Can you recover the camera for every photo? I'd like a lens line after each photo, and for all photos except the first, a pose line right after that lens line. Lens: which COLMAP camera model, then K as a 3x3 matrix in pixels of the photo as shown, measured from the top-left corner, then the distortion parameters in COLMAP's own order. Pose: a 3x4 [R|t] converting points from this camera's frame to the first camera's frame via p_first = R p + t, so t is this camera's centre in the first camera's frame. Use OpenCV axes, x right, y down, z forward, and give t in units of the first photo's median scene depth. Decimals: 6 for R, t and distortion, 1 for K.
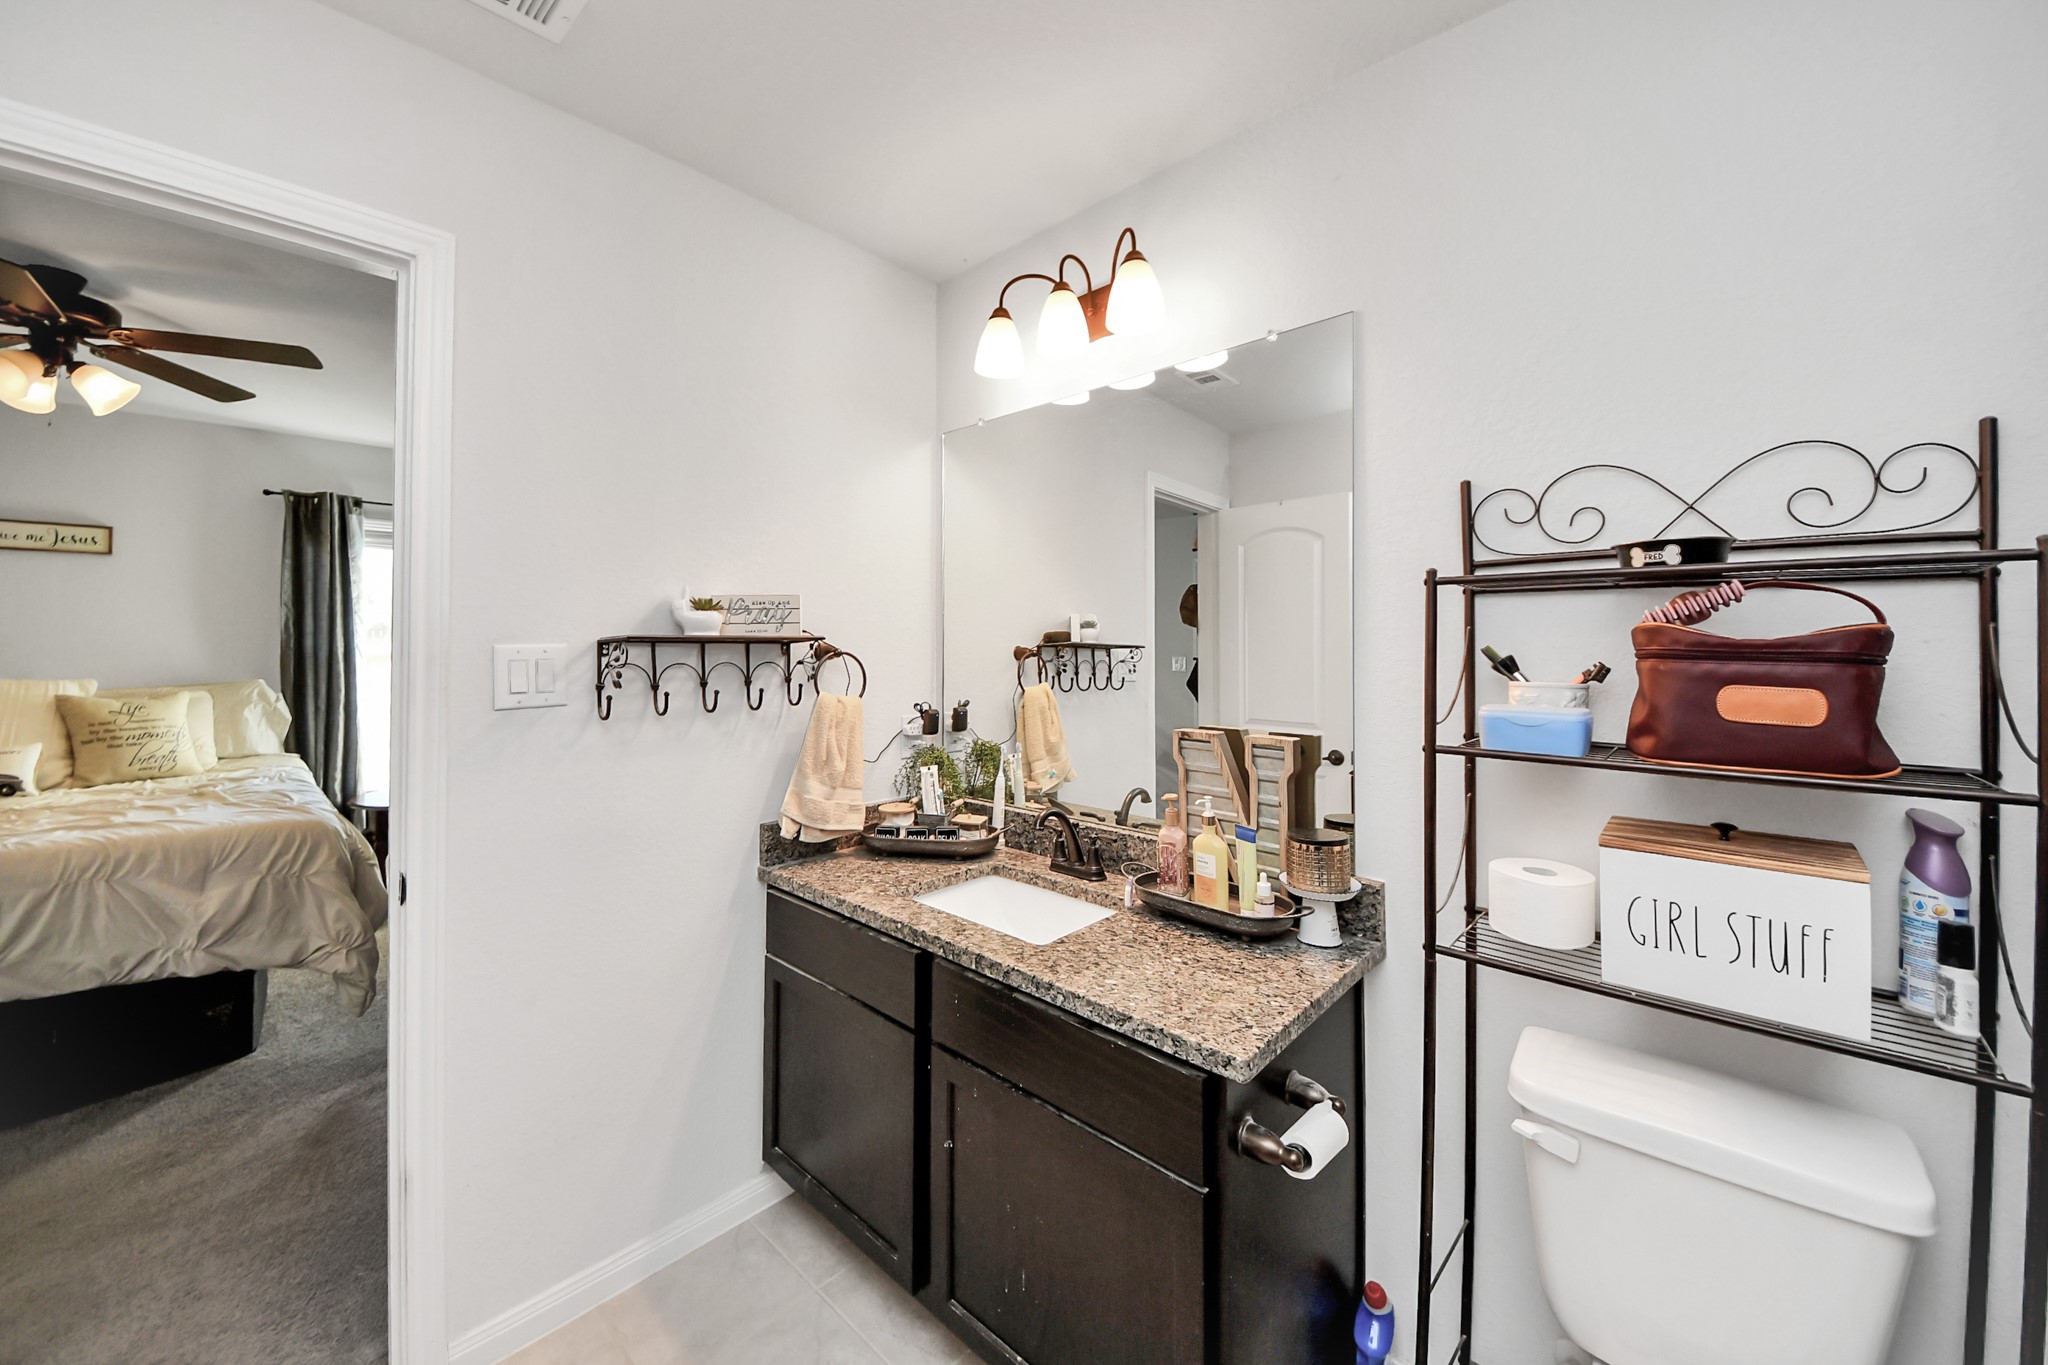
lens RADIAL K [[778.8, 0, 1047.0], [0, 778.8, 642.7], [0, 0, 1]] dist [-0.029452, -0.000161]
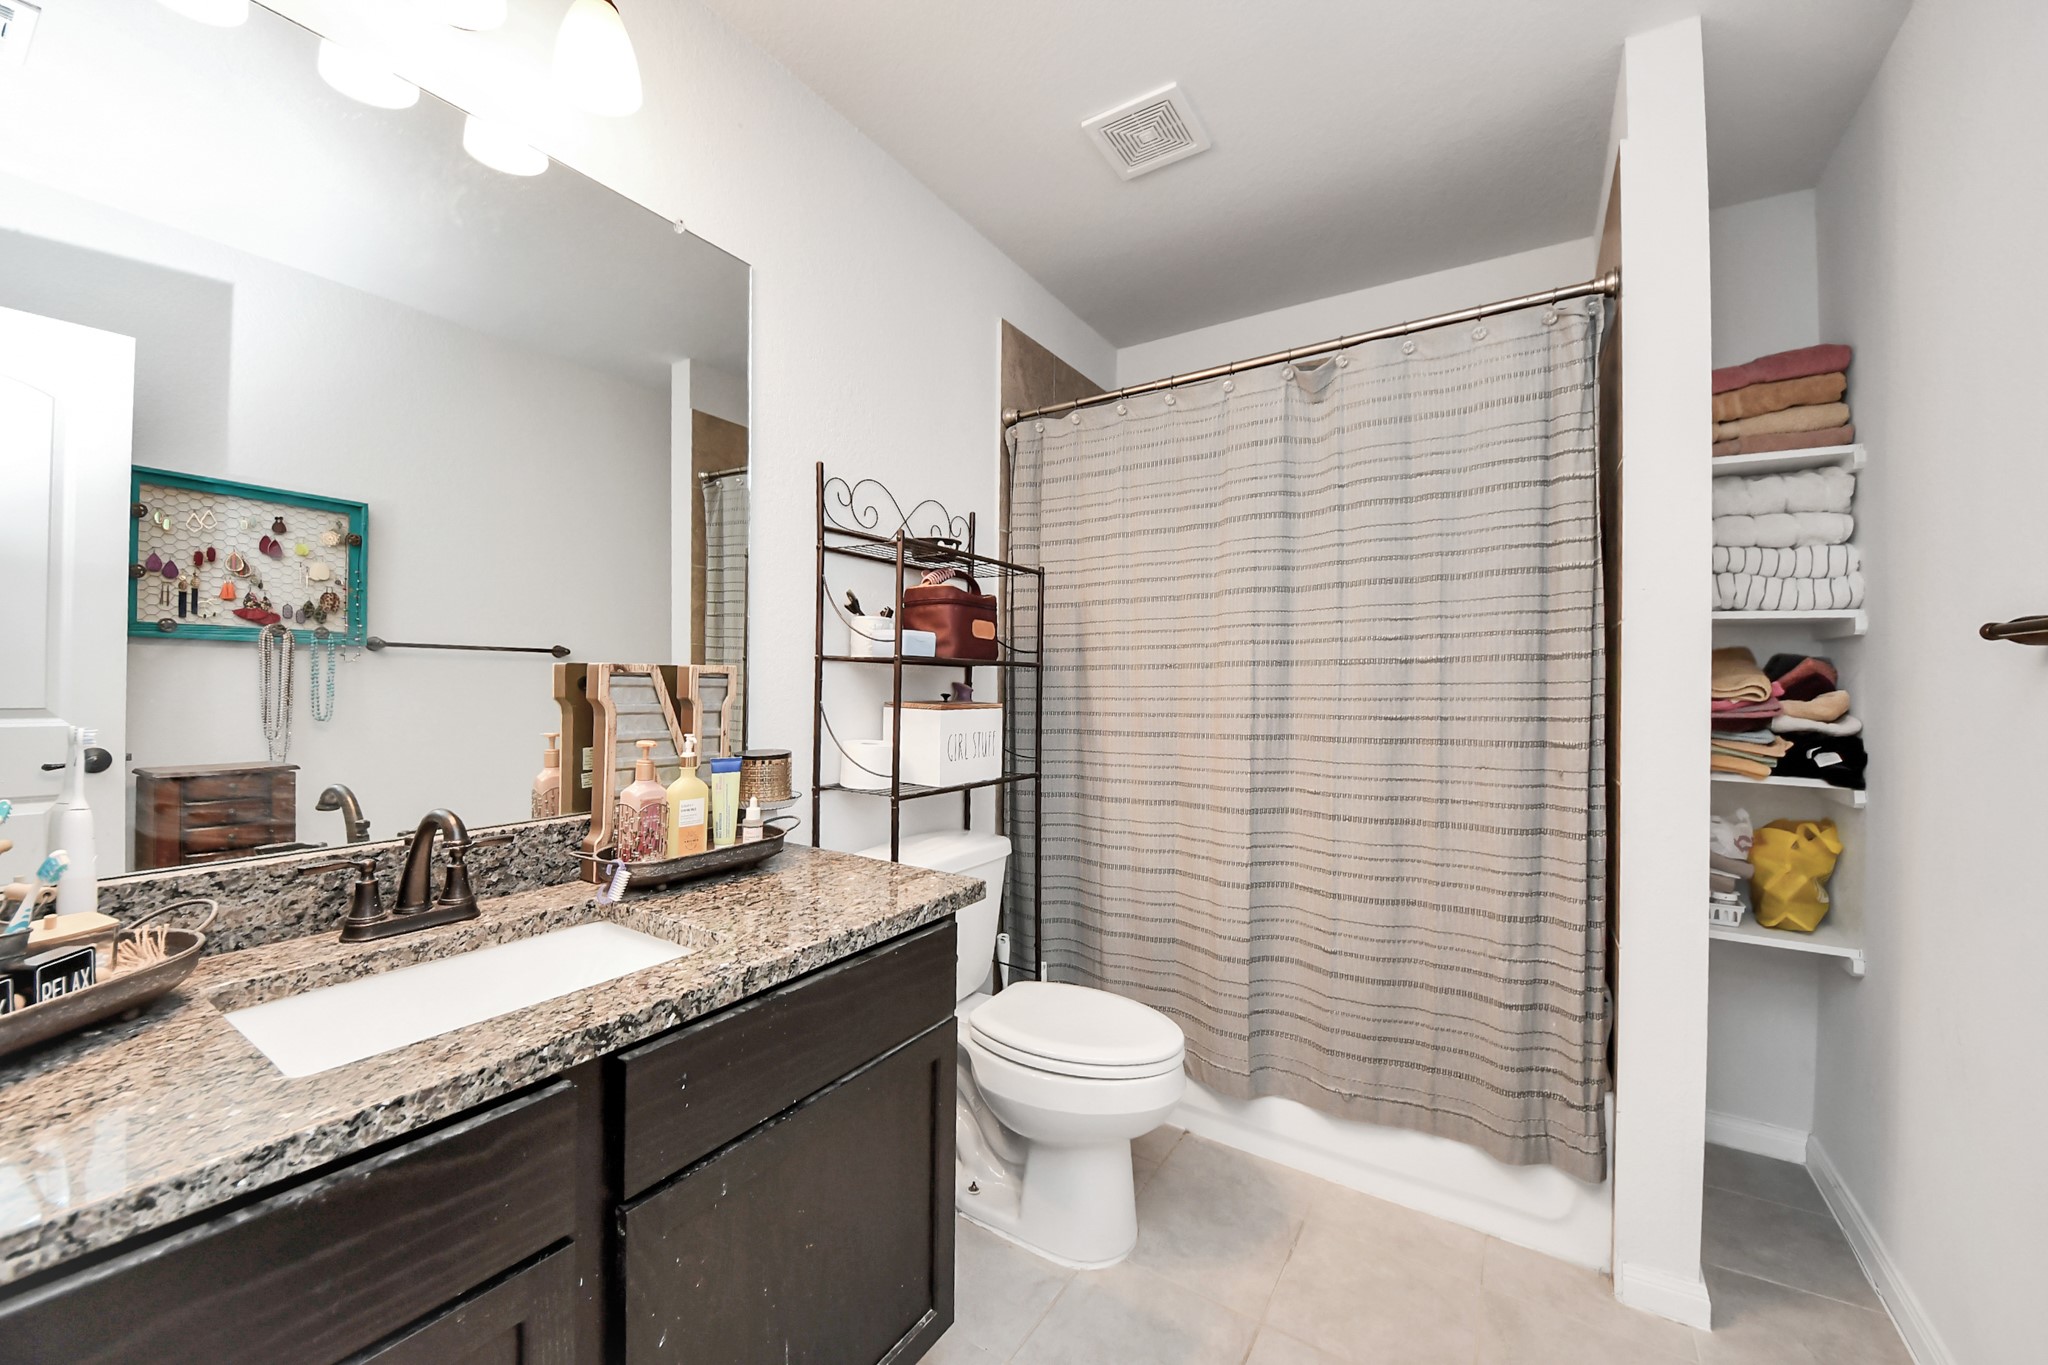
lens RADIAL K [[740.1, 0, 1026.2], [0, 740.1, 690.5], [0, 0, 1]] dist [0.001055, -0.011718]
pose [[-0.154736, -0.031175, 0.987464, -0.738775], [-0.016012, 0.999450, 0.029044, 0.130996], [-0.987826, -0.011317, -0.155150, 0.838882]]
